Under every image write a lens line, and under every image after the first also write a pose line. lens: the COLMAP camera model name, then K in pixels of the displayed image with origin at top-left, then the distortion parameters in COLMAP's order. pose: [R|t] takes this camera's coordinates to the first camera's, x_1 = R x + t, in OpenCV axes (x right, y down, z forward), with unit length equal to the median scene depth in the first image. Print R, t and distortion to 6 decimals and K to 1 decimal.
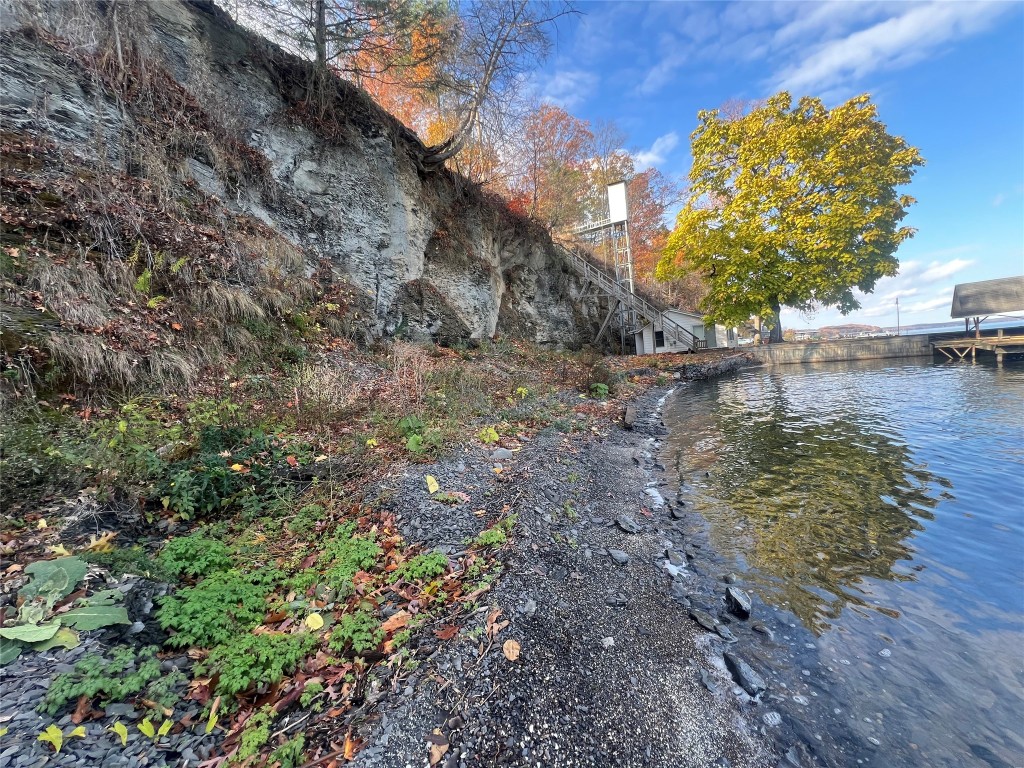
lens RADIAL K [[412.4, 0, 512.0], [0, 412.4, 384.0], [0, 0, 1]] dist [-0.003699, -0.000115]
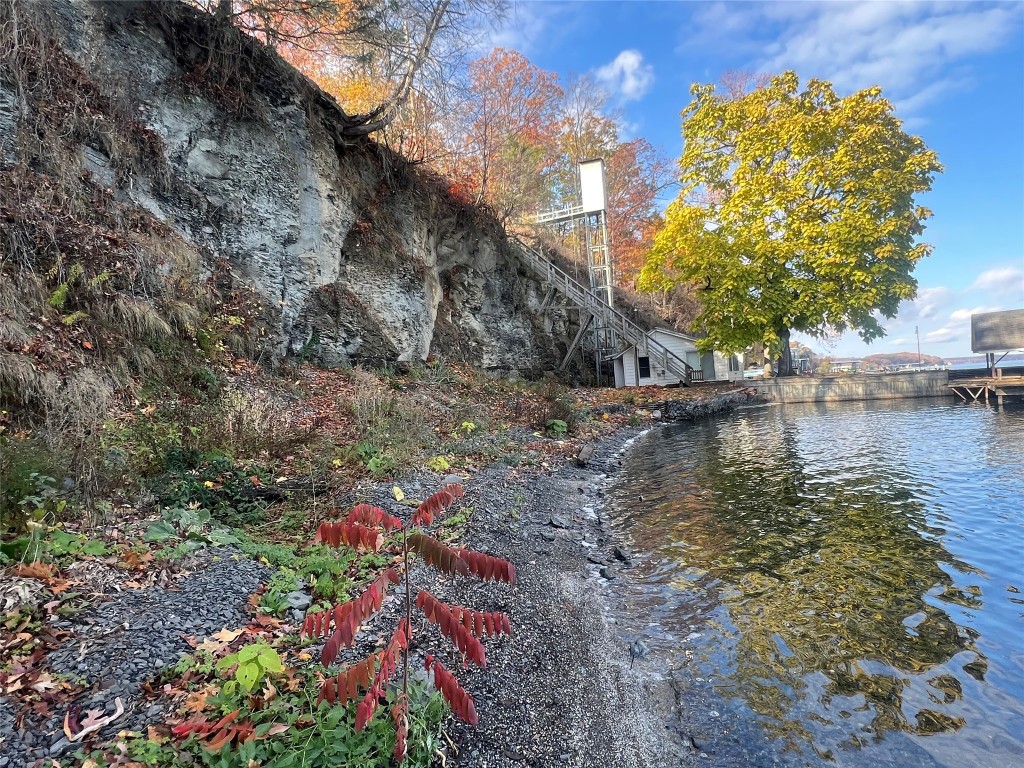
lens RADIAL K [[596.8, 0, 512.0], [0, 596.8, 384.0], [0, 0, 1]] dist [-0.001907, -0.000237]
pose [[0.993561, 0.023371, 0.110861, -0.010819], [-0.015548, 0.997361, -0.070914, 0.007306], [-0.112226, 0.068734, 0.991303, -0.120192]]
